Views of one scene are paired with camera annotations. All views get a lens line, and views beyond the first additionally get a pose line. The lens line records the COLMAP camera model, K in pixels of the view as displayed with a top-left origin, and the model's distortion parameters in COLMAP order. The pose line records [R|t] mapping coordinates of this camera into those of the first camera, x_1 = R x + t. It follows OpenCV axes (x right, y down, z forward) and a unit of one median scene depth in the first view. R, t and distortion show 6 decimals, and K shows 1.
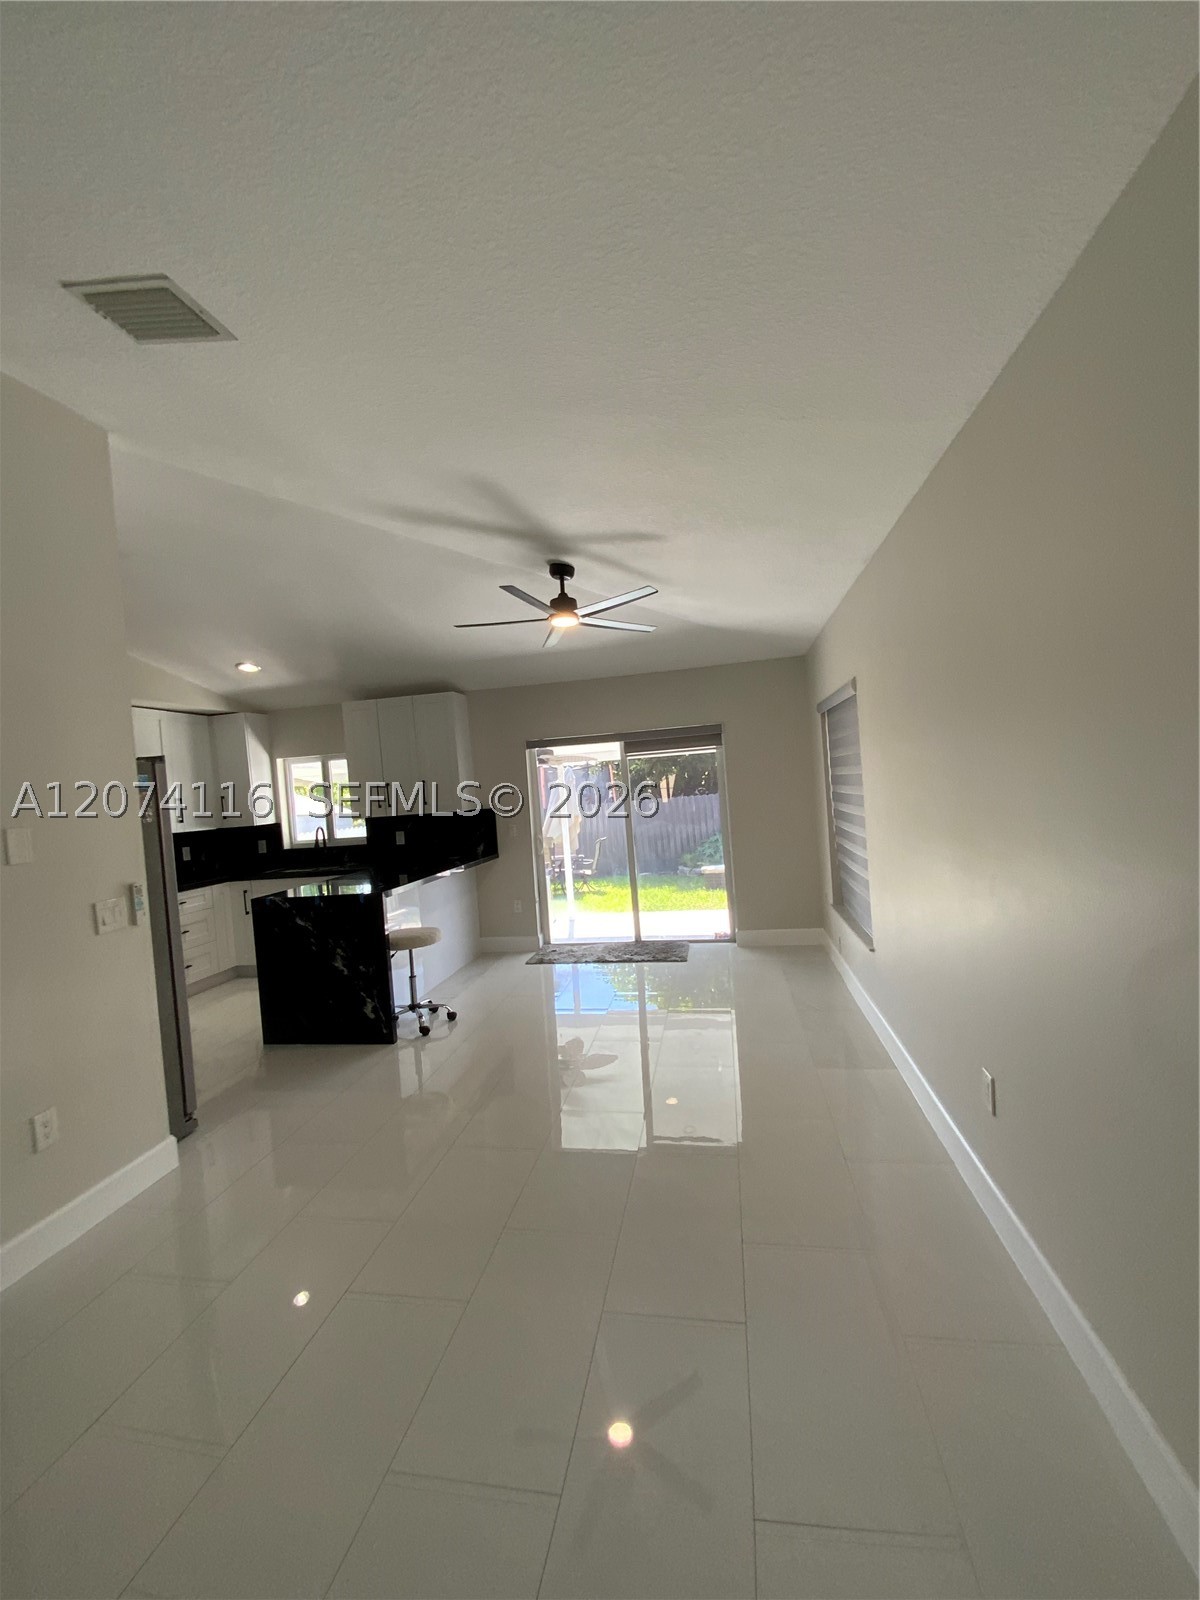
lens RADIAL K [[652.4, 0, 607.8], [0, 652.4, 796.7], [0, 0, 1]] dist [0.011988, -0.013532]
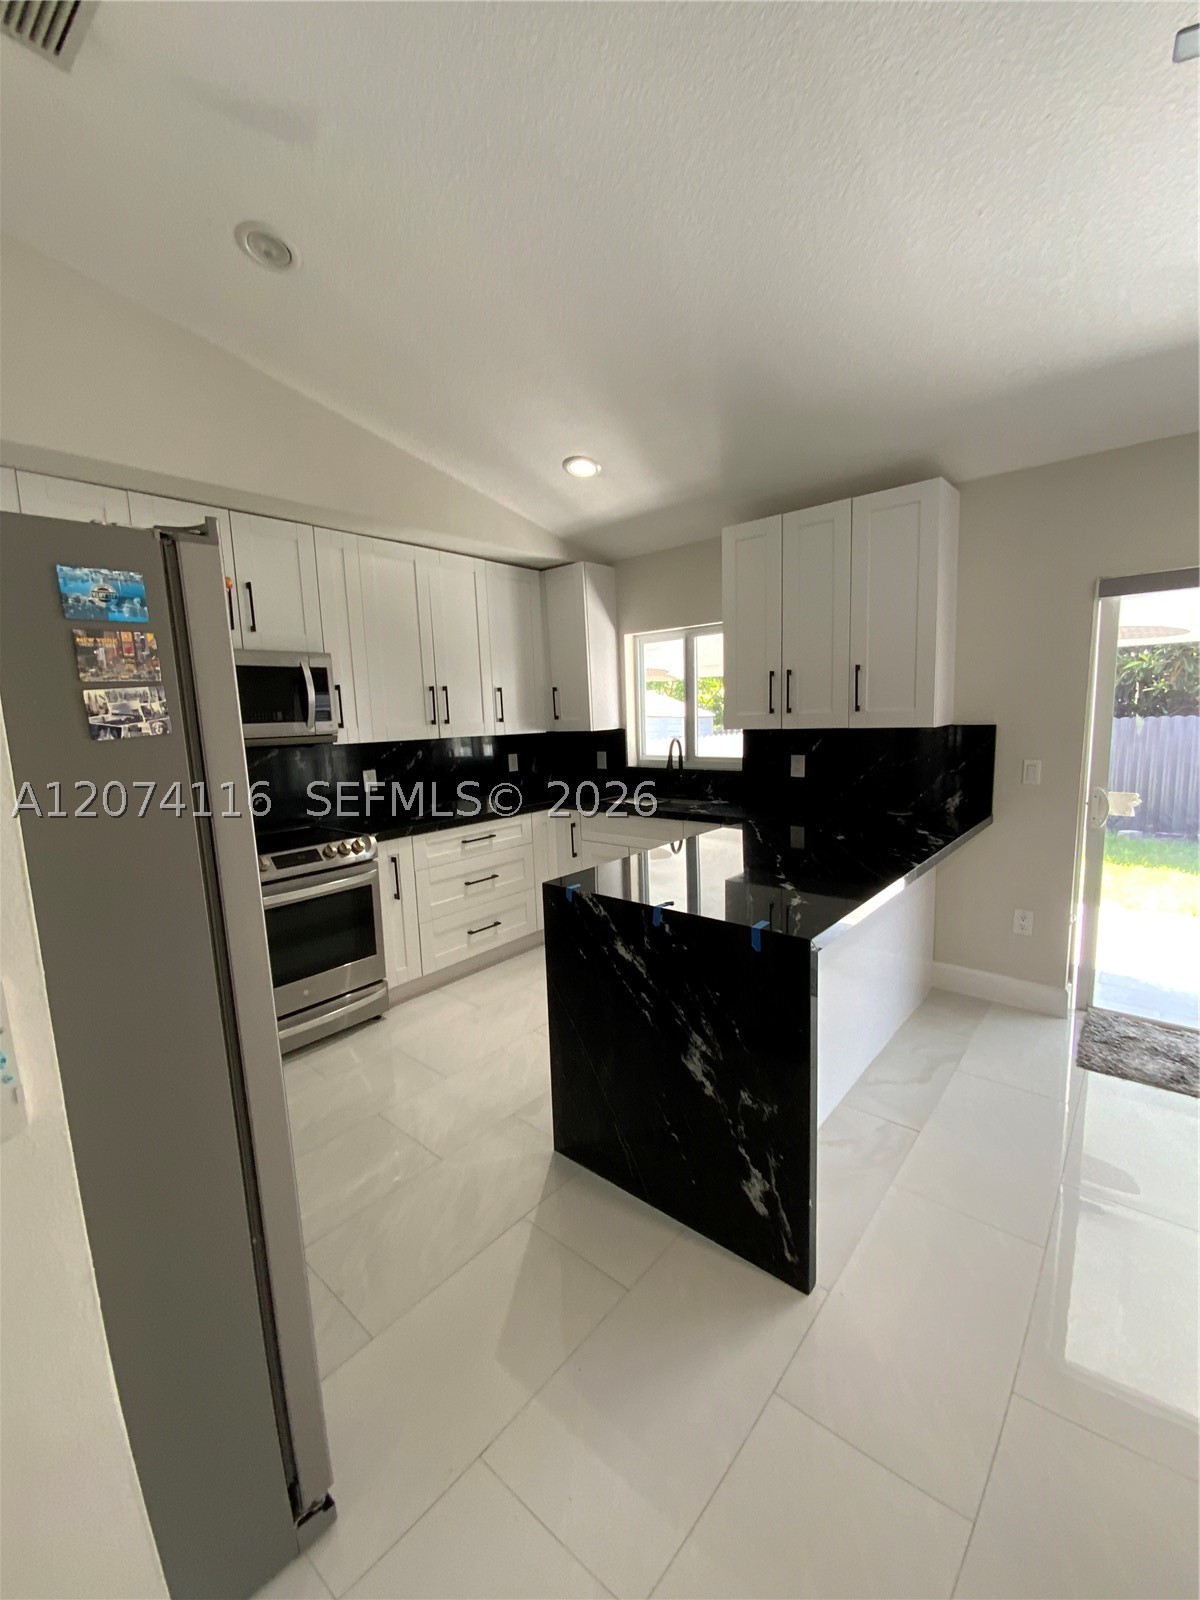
lens RADIAL K [[652.4, 0, 607.7], [0, 652.4, 800.5], [0, 0, 1]] dist [0.011988, -0.013532]
pose [[0.864619, 0.111666, -0.489861, -0.251625], [-0.039866, 0.987162, 0.154665, 0.013185], [0.500843, -0.114198, 0.857971, 0.578645]]
